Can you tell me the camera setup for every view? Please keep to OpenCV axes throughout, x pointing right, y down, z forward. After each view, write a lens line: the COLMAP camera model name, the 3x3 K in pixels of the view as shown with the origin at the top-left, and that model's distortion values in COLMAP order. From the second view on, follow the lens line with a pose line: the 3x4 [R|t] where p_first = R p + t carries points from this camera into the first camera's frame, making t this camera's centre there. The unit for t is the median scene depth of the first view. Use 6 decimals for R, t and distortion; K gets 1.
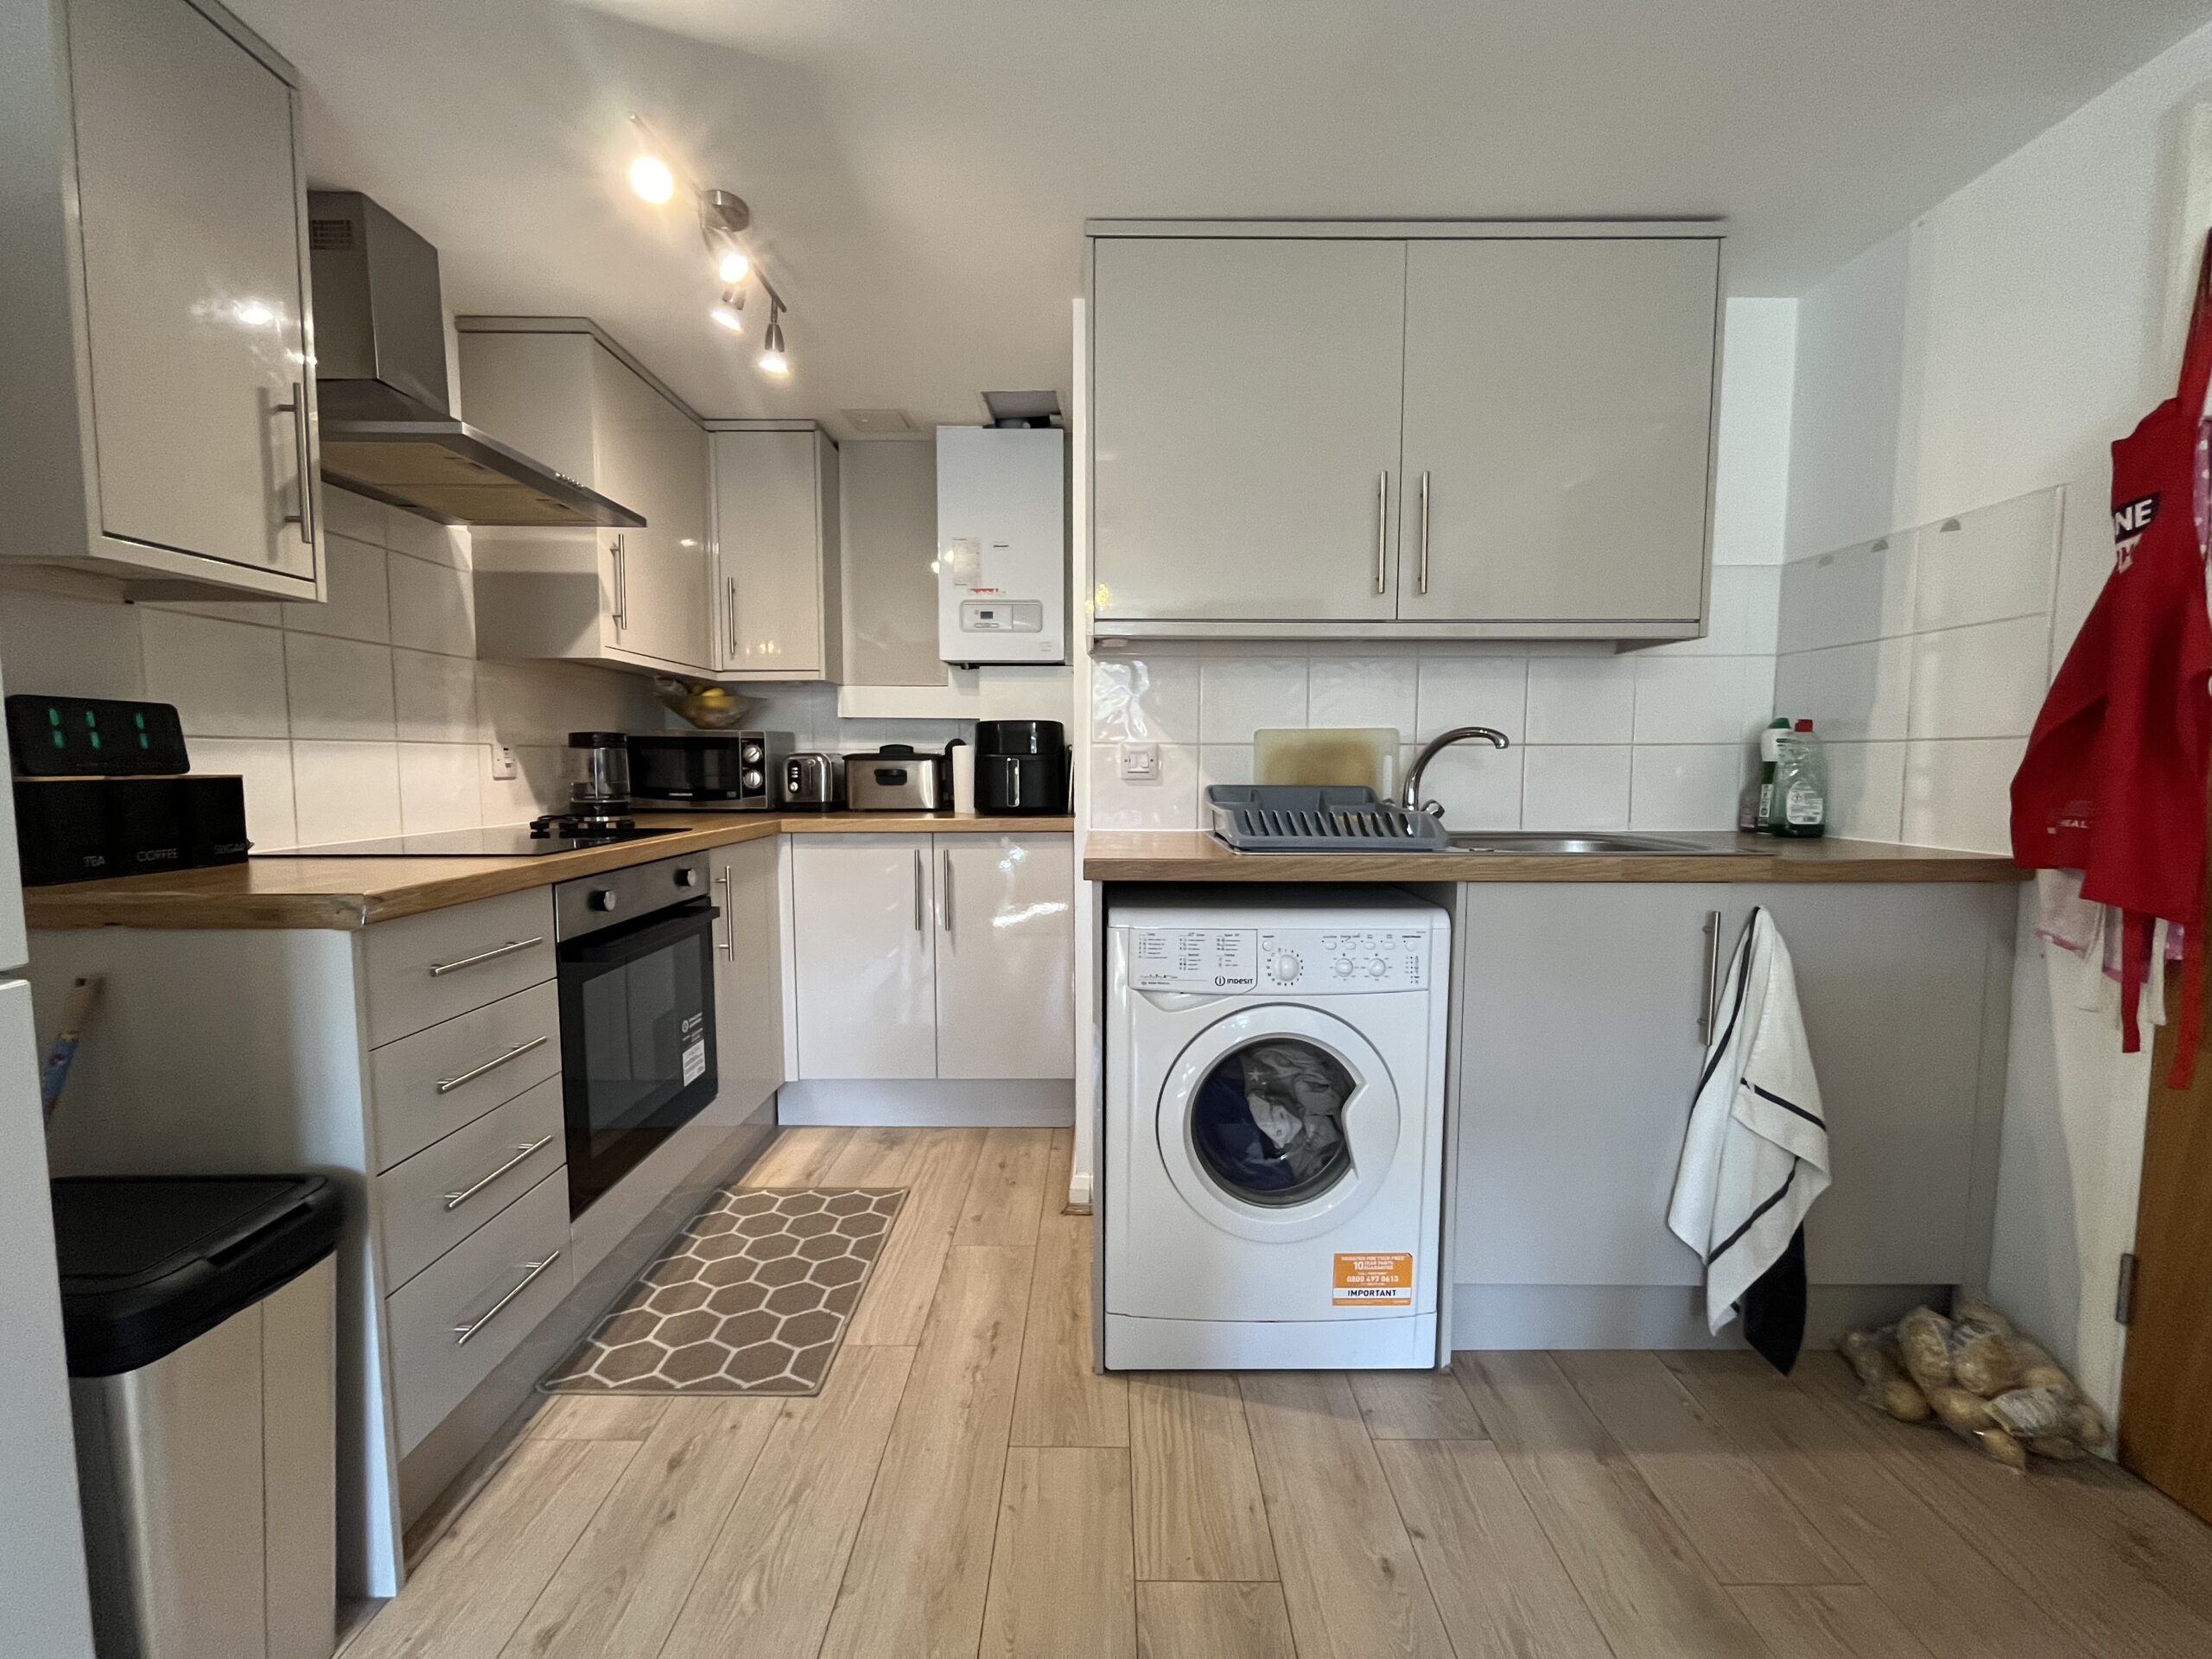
lens RADIAL K [[921.5, 0, 1107.6], [0, 921.5, 838.5], [0, 0, 1]] dist [-0.003206, -0.000661]
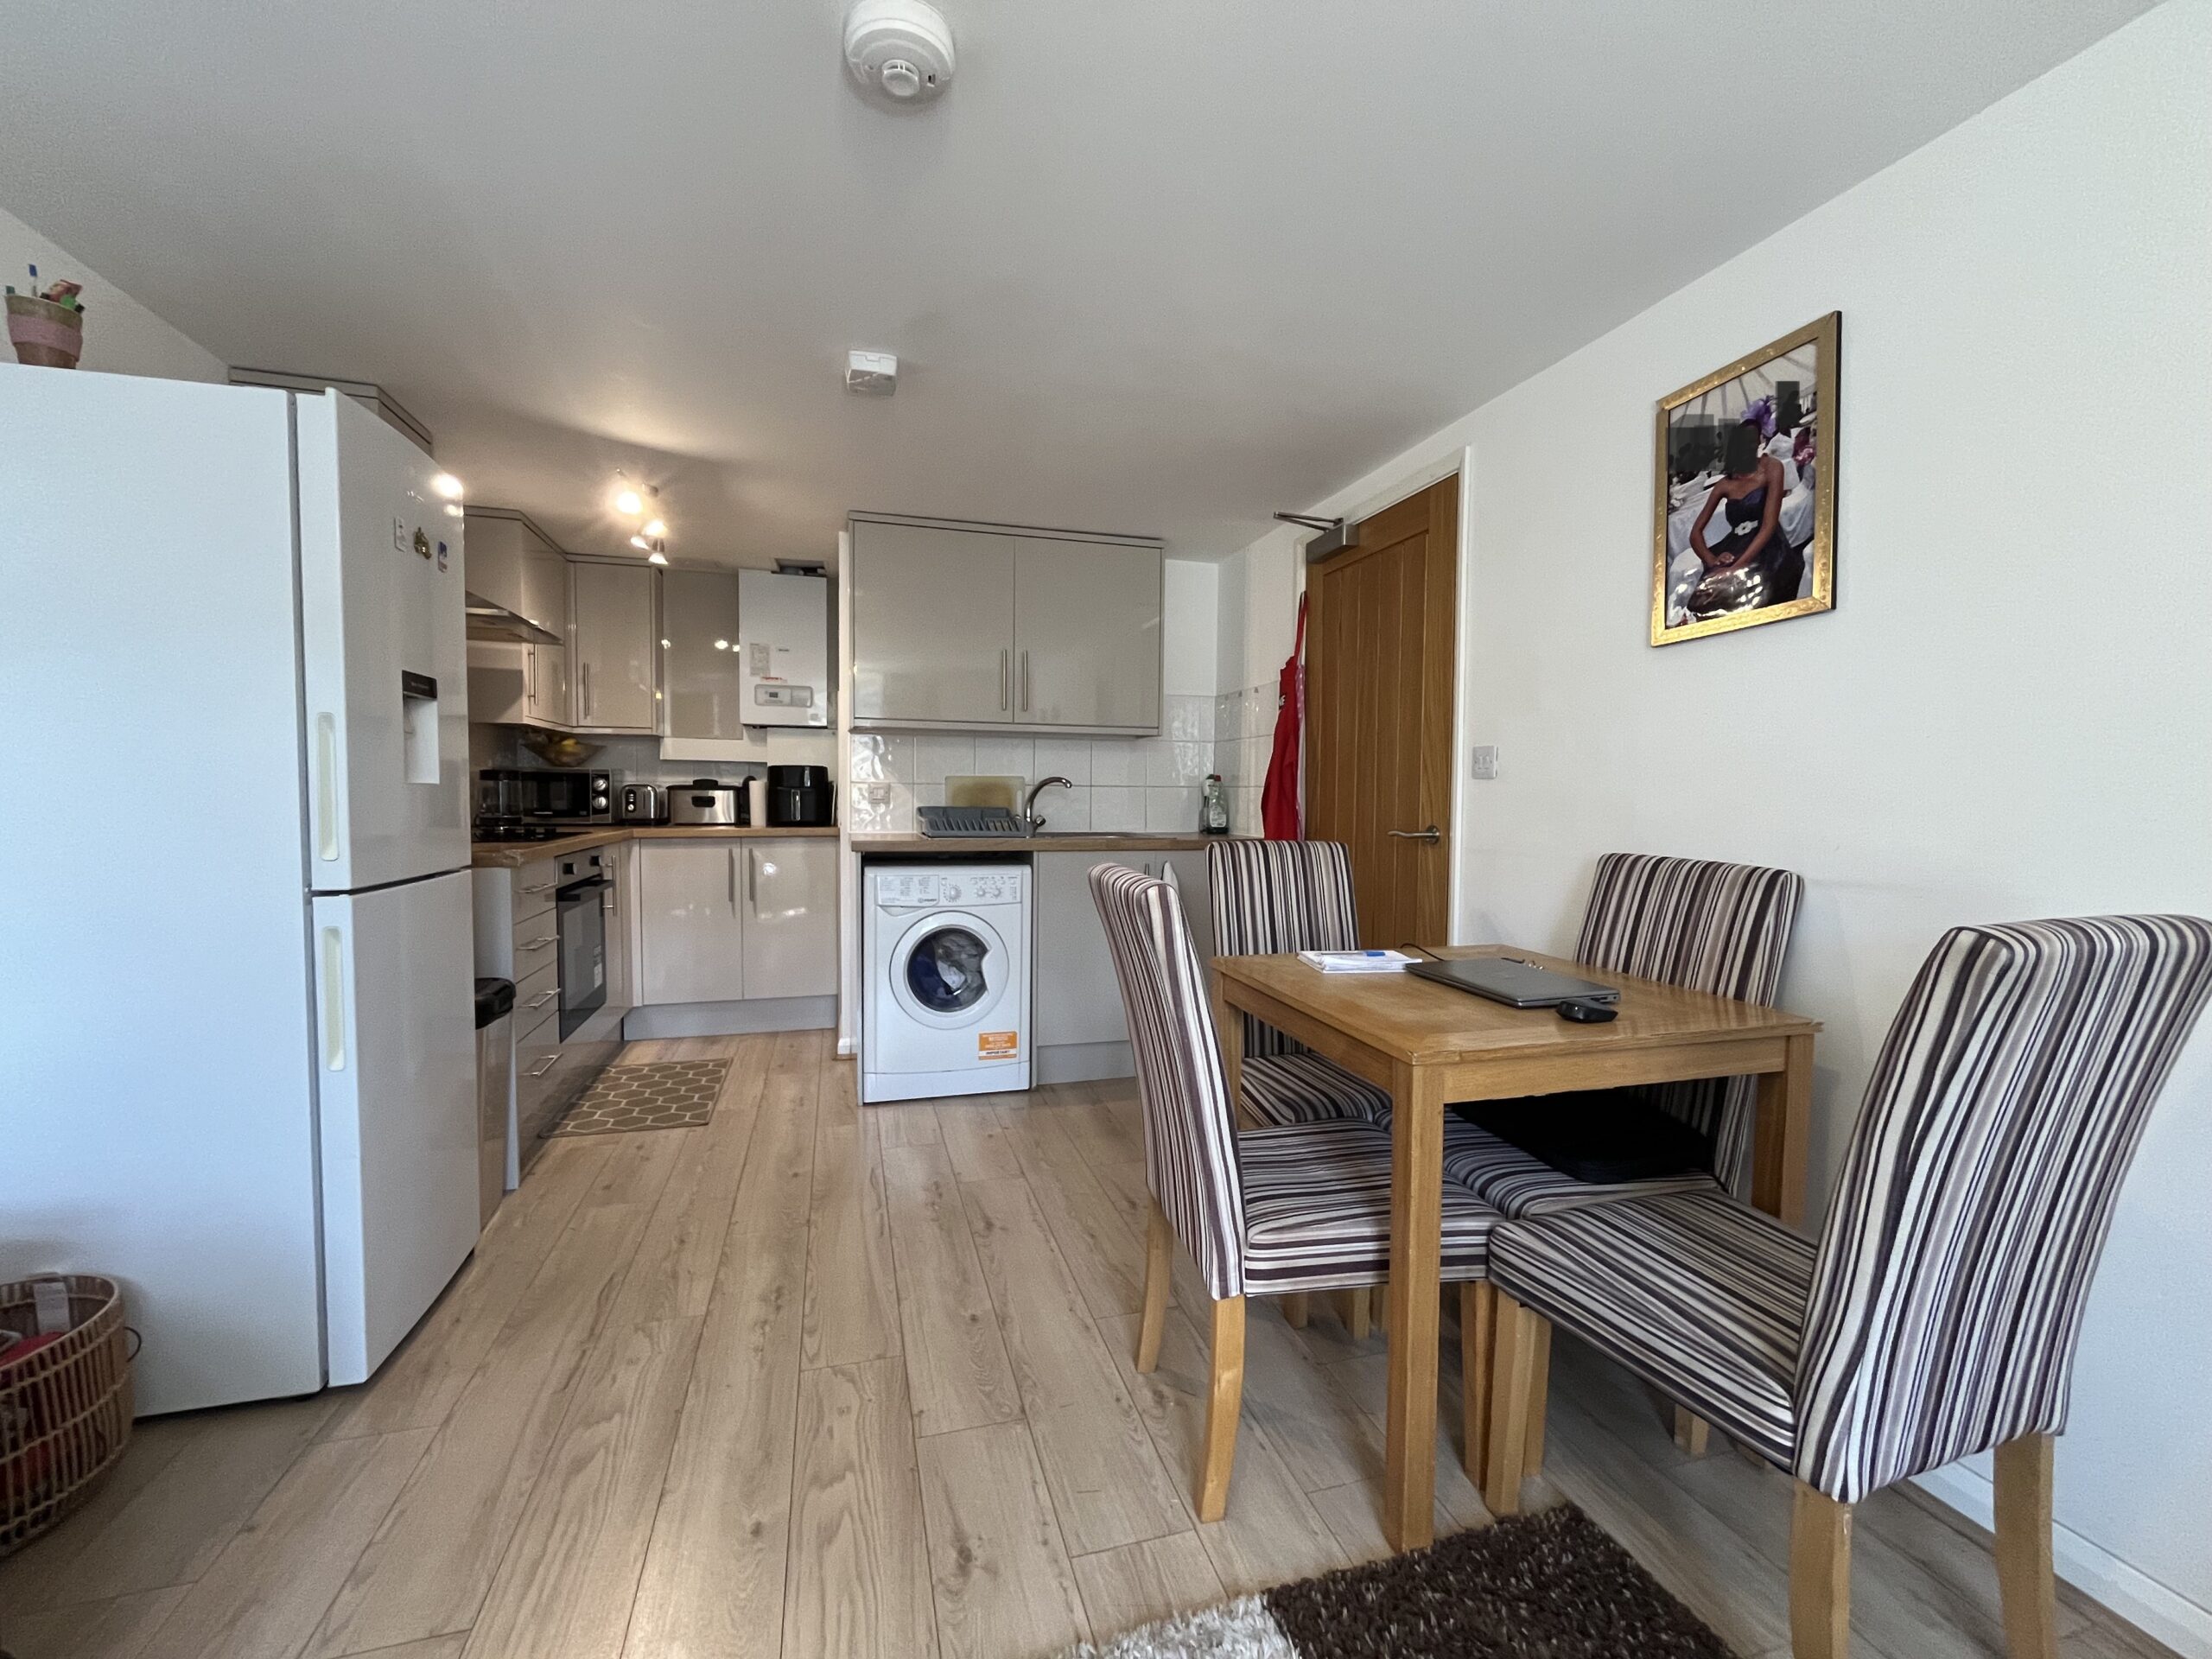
lens RADIAL K [[921.5, 0, 1107.6], [0, 921.5, 838.5], [0, 0, 1]] dist [-0.003206, -0.000661]
pose [[0.960612, -0.004858, 0.277852, -0.035035], [0.013492, 0.999483, -0.029169, 0.059834], [-0.277567, 0.031769, 0.960181, -0.800078]]
